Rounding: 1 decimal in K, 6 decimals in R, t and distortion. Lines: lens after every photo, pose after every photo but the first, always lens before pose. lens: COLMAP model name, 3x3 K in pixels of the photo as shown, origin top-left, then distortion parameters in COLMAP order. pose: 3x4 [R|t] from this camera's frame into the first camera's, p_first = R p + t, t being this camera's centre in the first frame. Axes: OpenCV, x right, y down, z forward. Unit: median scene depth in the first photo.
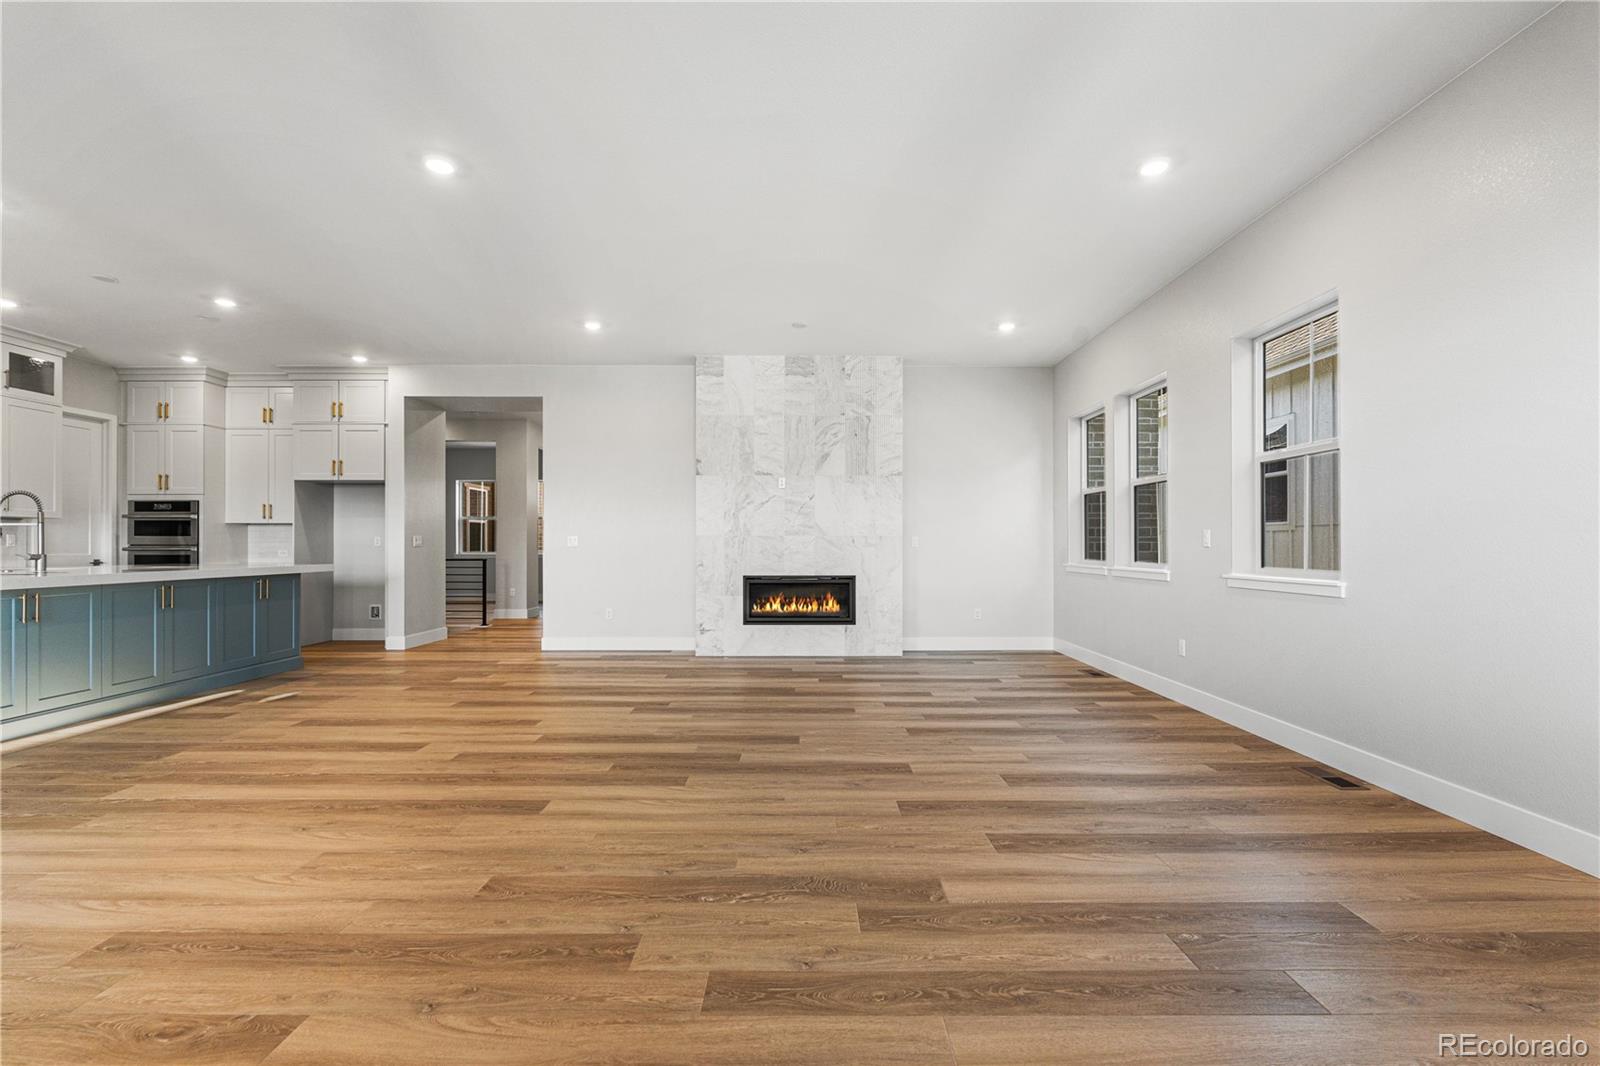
lens RADIAL K [[707.1, 0, 801.3], [0, 707.1, 540.0], [0, 0, 1]] dist [-0.004452, 0.000409]
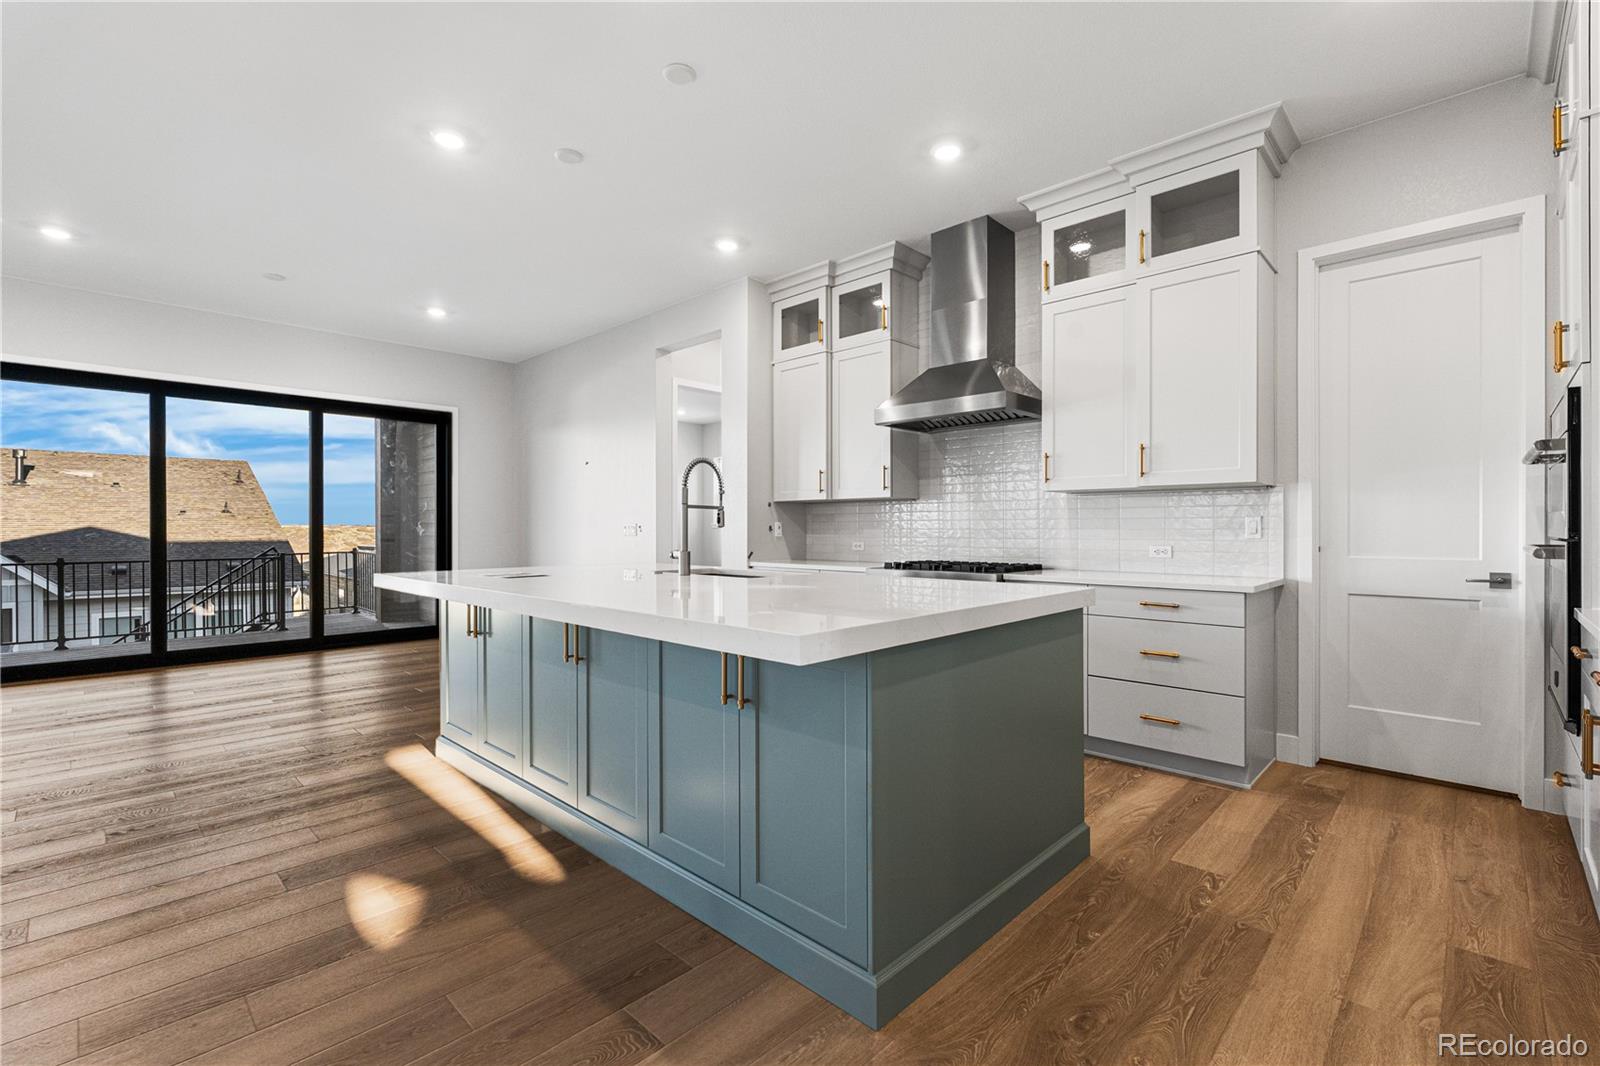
lens RADIAL K [[705.6, 0, 803.3], [0, 705.6, 527.9], [0, 0, 1]] dist [-0.001460, -0.000006]
pose [[-0.690356, 0.002011, -0.723467, -0.453379], [0.007190, 0.999966, -0.004081, 0.000619], [0.723434, -0.008019, -0.690347, 1.035043]]
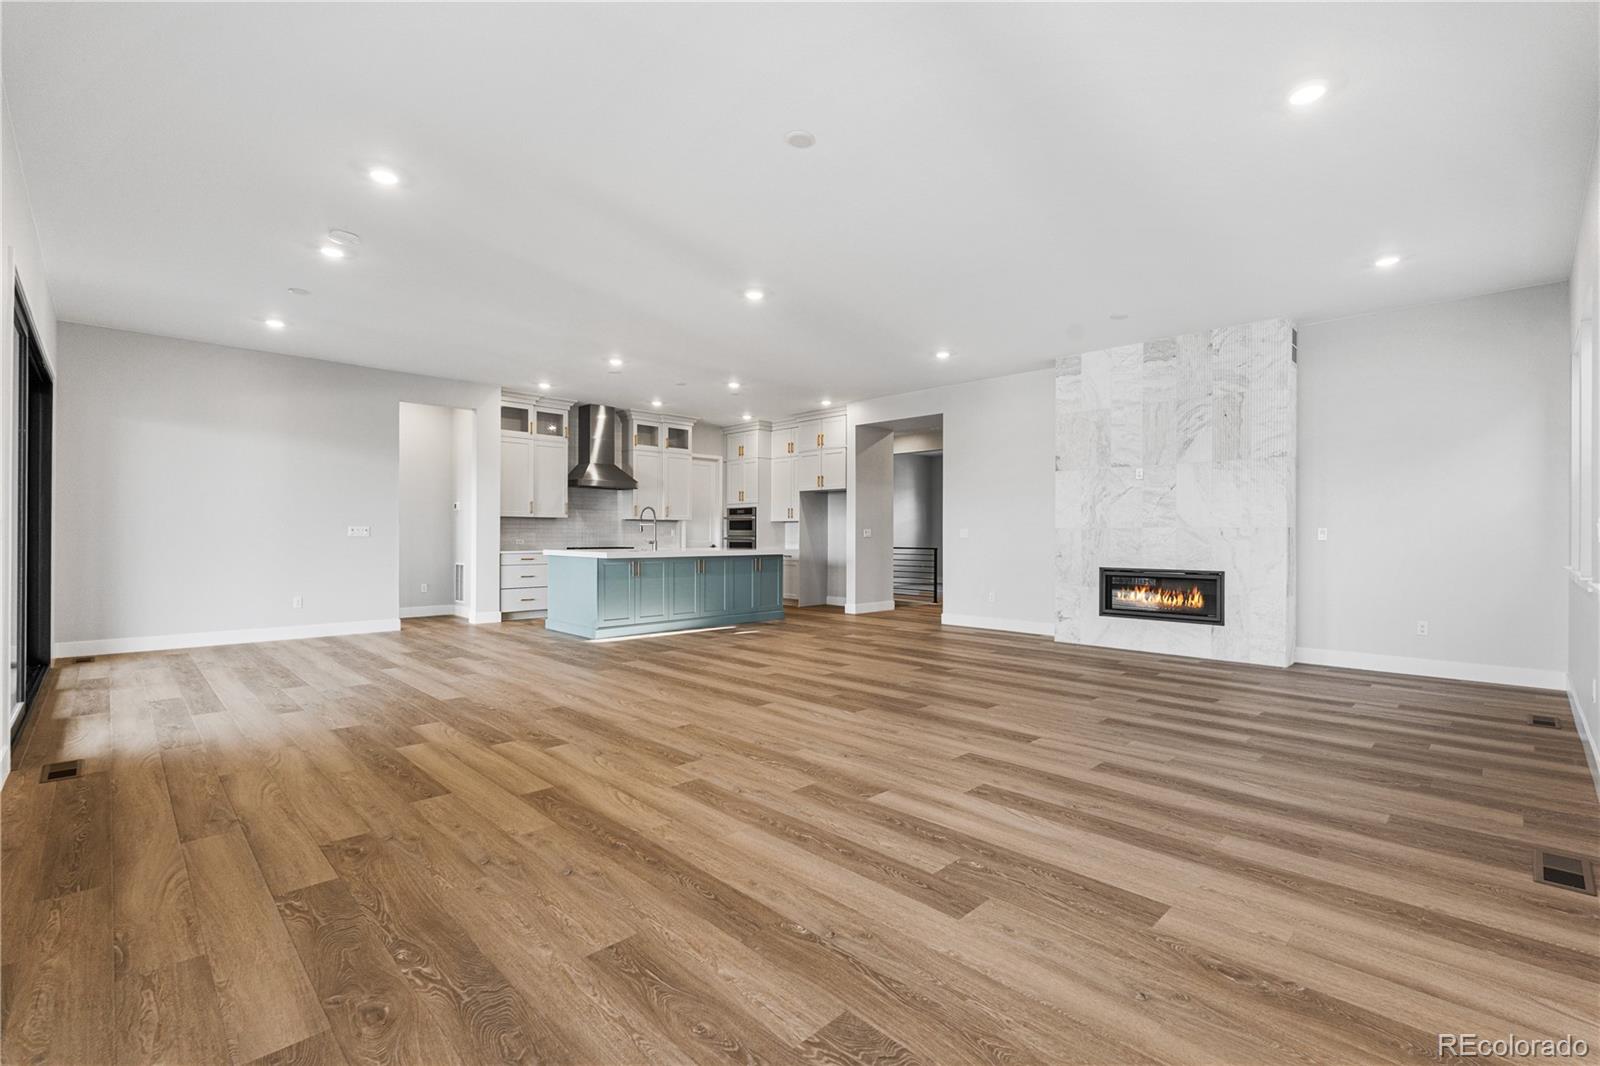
lens RADIAL K [[705.6, 0, 803.3], [0, 705.6, 527.9], [0, 0, 1]] dist [-0.001460, -0.000006]
pose [[0.702960, -0.005676, -0.711207, 0.339724], [0.002066, 0.999980, -0.005939, -0.001022], [0.711227, 0.002706, 0.702958, -0.014588]]
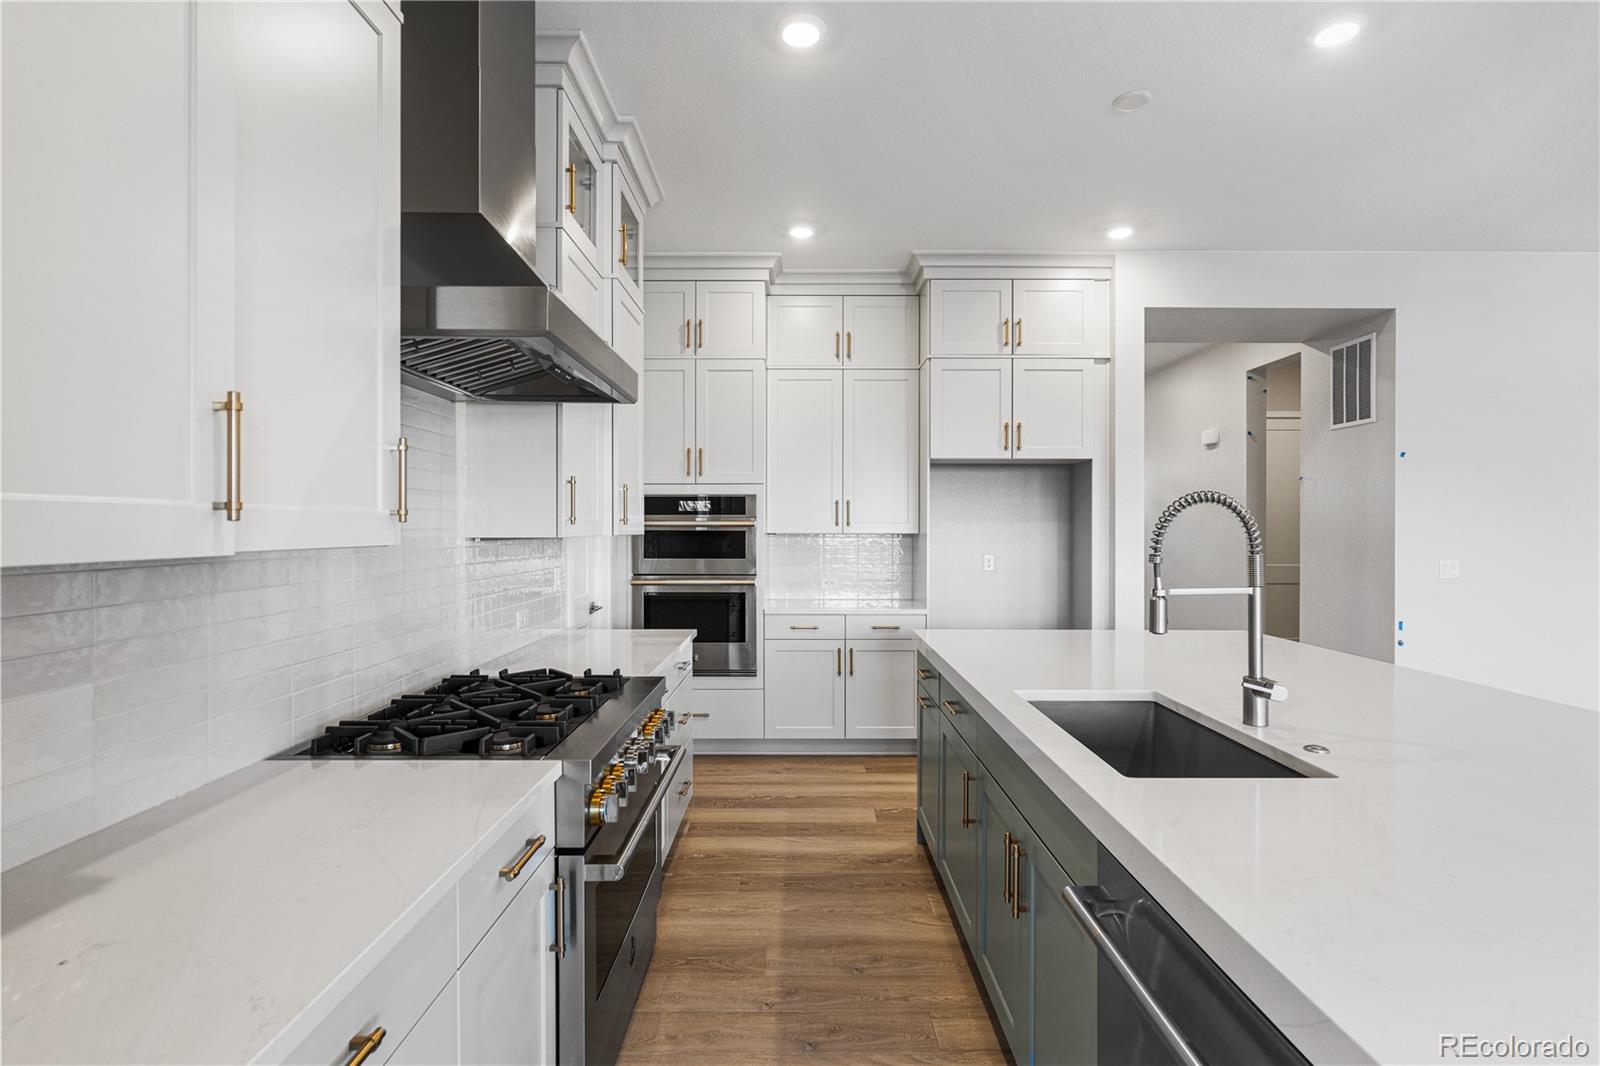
lens RADIAL K [[777.7, 0, 800.0], [0, 777.7, 533.0], [0, 0, 1]] dist [0.002159, 0.000348]
pose [[0.999986, 0.001587, 0.005145, -0.881470], [-0.001663, 0.999890, 0.014756, -0.037206], [-0.005121, -0.014765, 0.999878, 0.409293]]
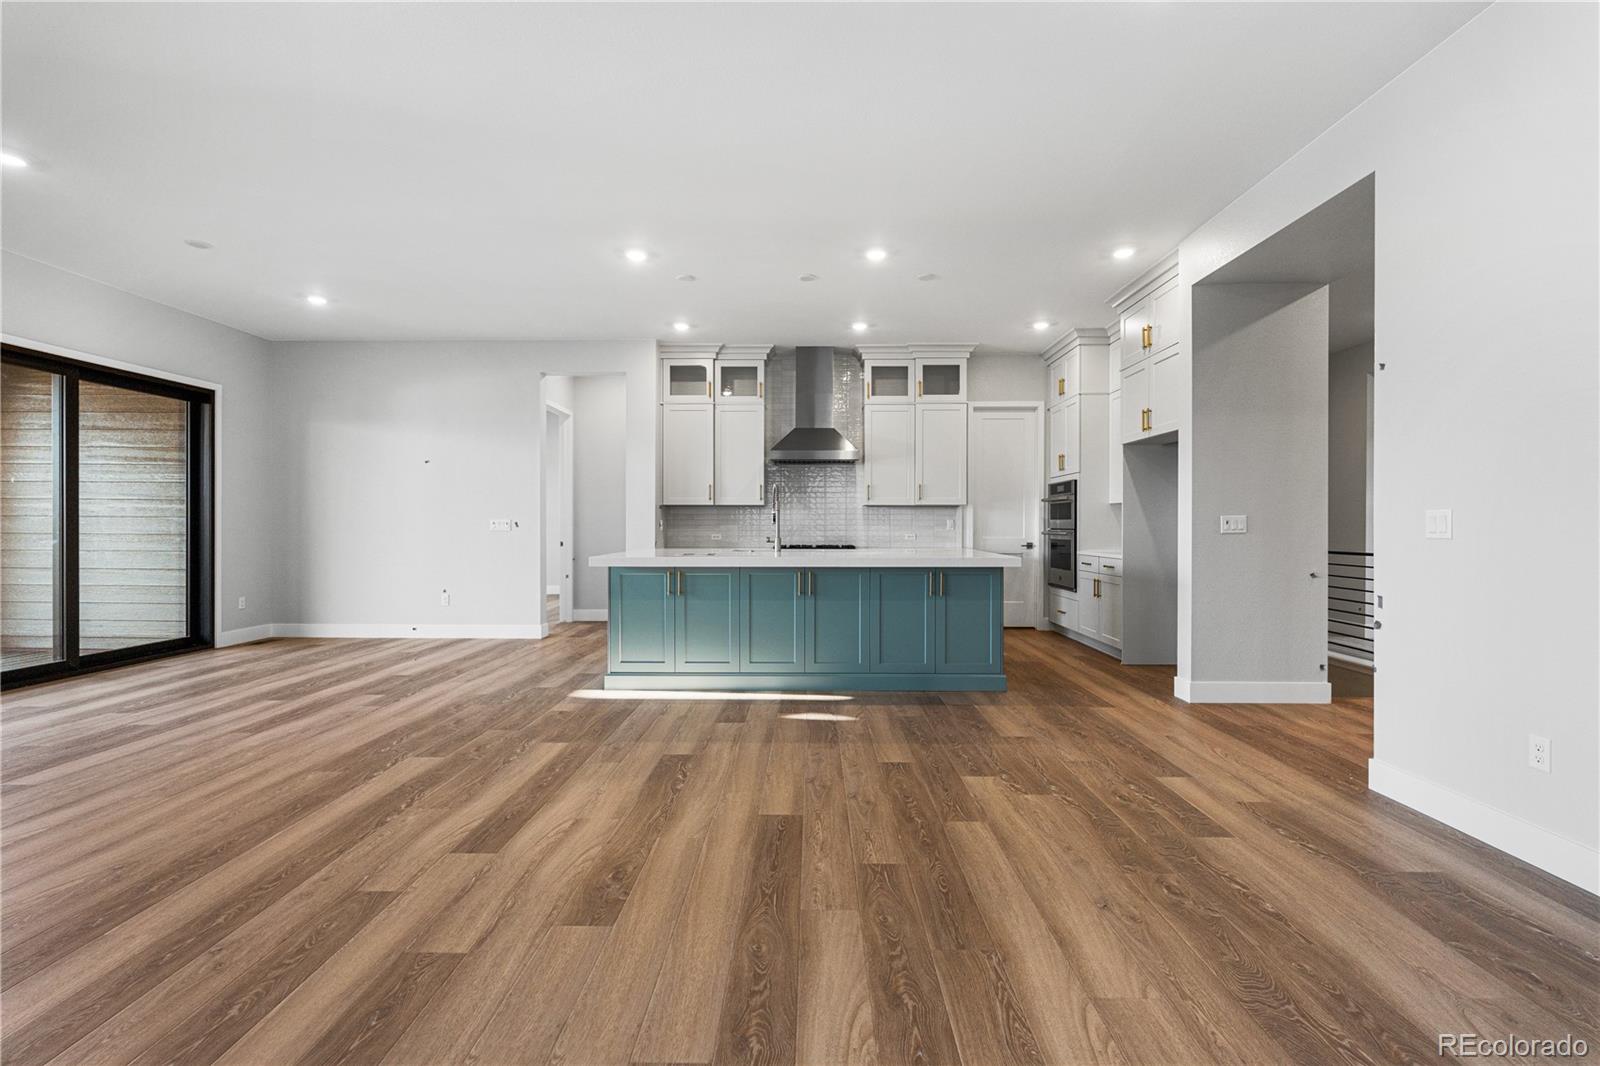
lens RADIAL K [[705.6, 0, 803.3], [0, 705.6, 527.9], [0, 0, 1]] dist [-0.001460, -0.000006]
pose [[-0.013260, 0.003359, -0.999906, 0.051042], [0.005913, 0.999977, 0.003281, 0.000503], [0.999895, -0.005869, -0.013279, 0.709364]]
